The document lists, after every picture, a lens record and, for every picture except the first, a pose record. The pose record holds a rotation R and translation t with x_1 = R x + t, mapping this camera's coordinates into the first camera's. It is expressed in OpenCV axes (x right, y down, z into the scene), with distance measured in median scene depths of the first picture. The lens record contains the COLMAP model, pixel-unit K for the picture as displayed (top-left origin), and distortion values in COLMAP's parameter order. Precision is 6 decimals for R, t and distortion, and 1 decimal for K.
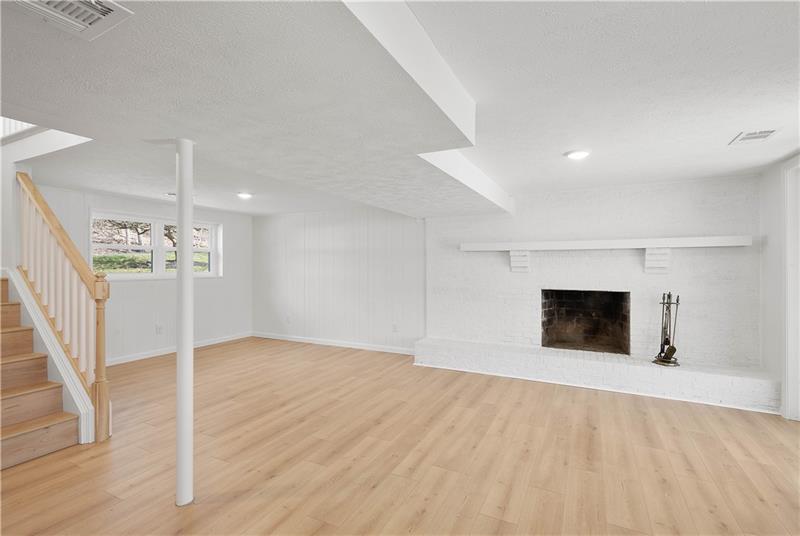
lens RADIAL K [[370.9, 0, 400.0], [0, 370.9, 268.0], [0, 0, 1]] dist [0.000625, -0.000366]
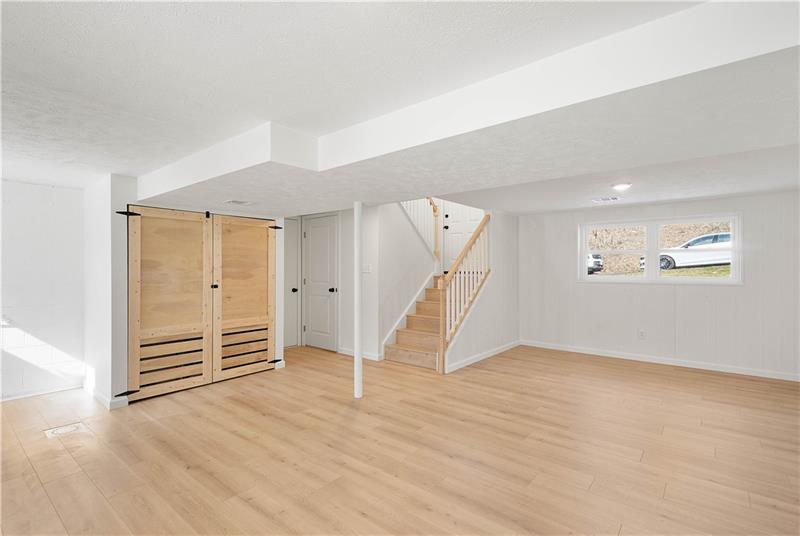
lens RADIAL K [[370.9, 0, 400.0], [0, 370.9, 268.0], [0, 0, 1]] dist [0.000625, -0.000366]
pose [[-0.205166, -0.003289, -0.978722, 0.896811], [-0.006174, 0.999979, -0.002066, -0.005101], [0.978708, 0.005618, -0.205182, 1.203898]]
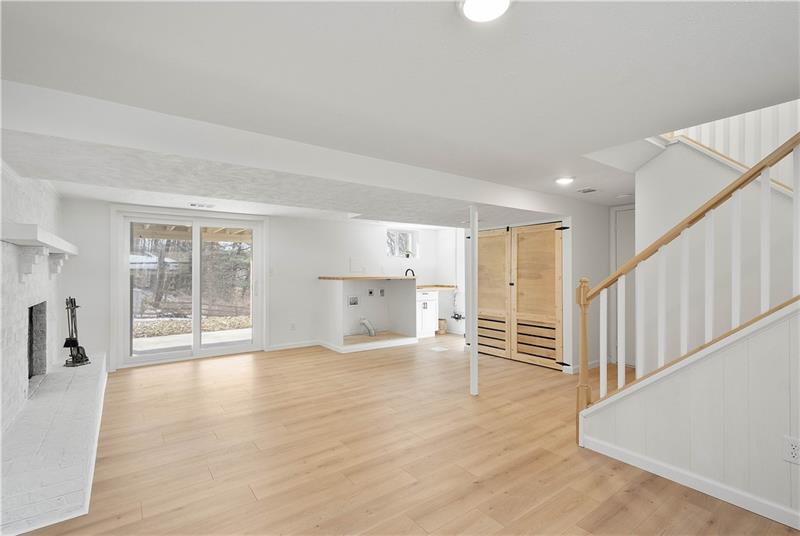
lens RADIAL K [[391.0, 0, 400.0], [0, 391.0, 268.0], [0, 0, 1]] dist [0.001055, 0.000180]
pose [[-0.893044, 0.004311, 0.449948, -0.870251], [0.005449, 0.999984, 0.001235, -0.018895], [-0.449935, 0.003554, -0.893054, 2.257136]]
